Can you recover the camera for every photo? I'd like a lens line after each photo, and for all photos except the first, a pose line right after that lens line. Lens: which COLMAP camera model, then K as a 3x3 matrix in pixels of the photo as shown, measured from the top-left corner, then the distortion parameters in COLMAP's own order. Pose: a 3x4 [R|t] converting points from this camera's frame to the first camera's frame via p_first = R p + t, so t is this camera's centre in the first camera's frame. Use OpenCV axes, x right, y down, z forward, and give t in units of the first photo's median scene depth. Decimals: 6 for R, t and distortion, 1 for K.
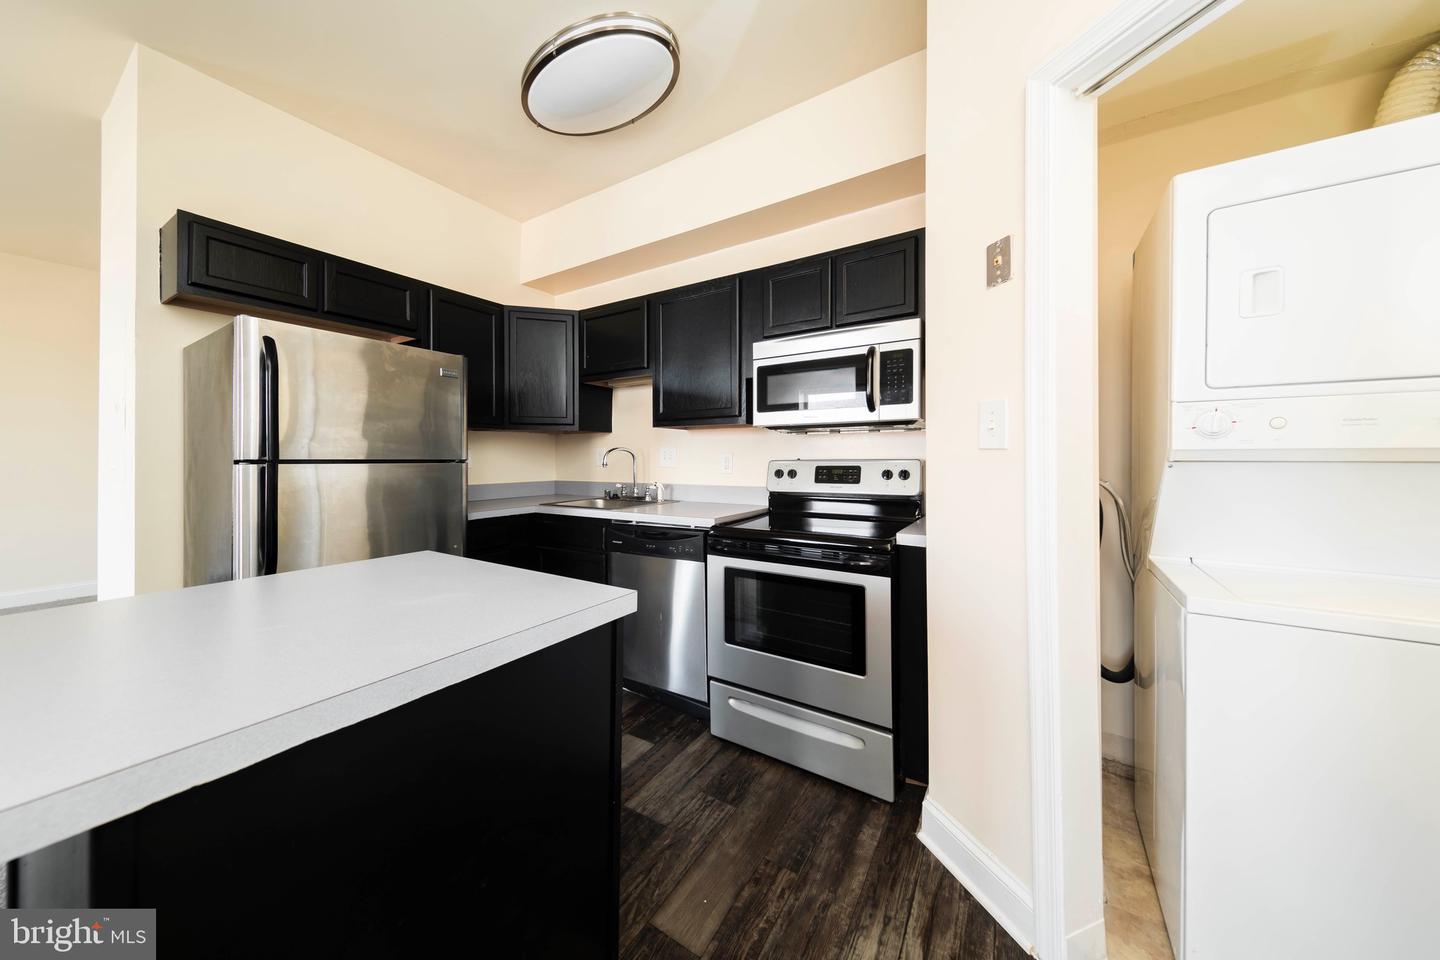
lens RADIAL K [[478.6, 0, 720.2], [0, 478.6, 464.1], [0, 0, 1]] dist [-0.000277, -0.000025]
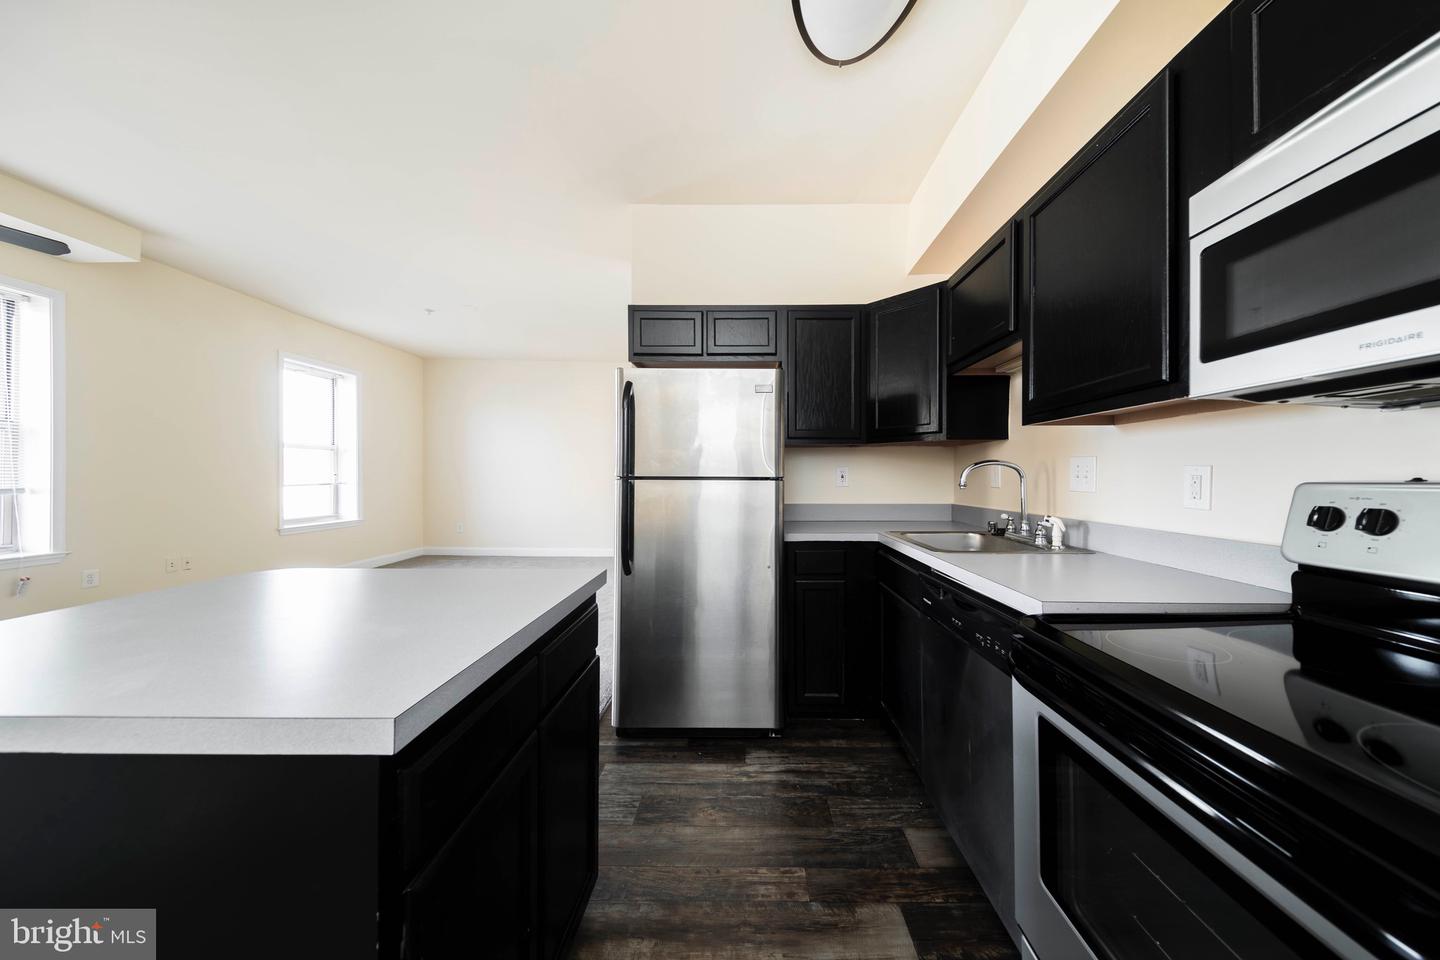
lens RADIAL K [[465.9, 0, 726.2], [0, 465.9, 480.0], [0, 0, 1]] dist [0.023678, -0.000040]
pose [[0.531875, 0.008193, -0.846783, 0.168960], [-0.012160, 0.999924, 0.002037, -0.003998], [0.846736, 0.009214, 0.531934, 0.357282]]
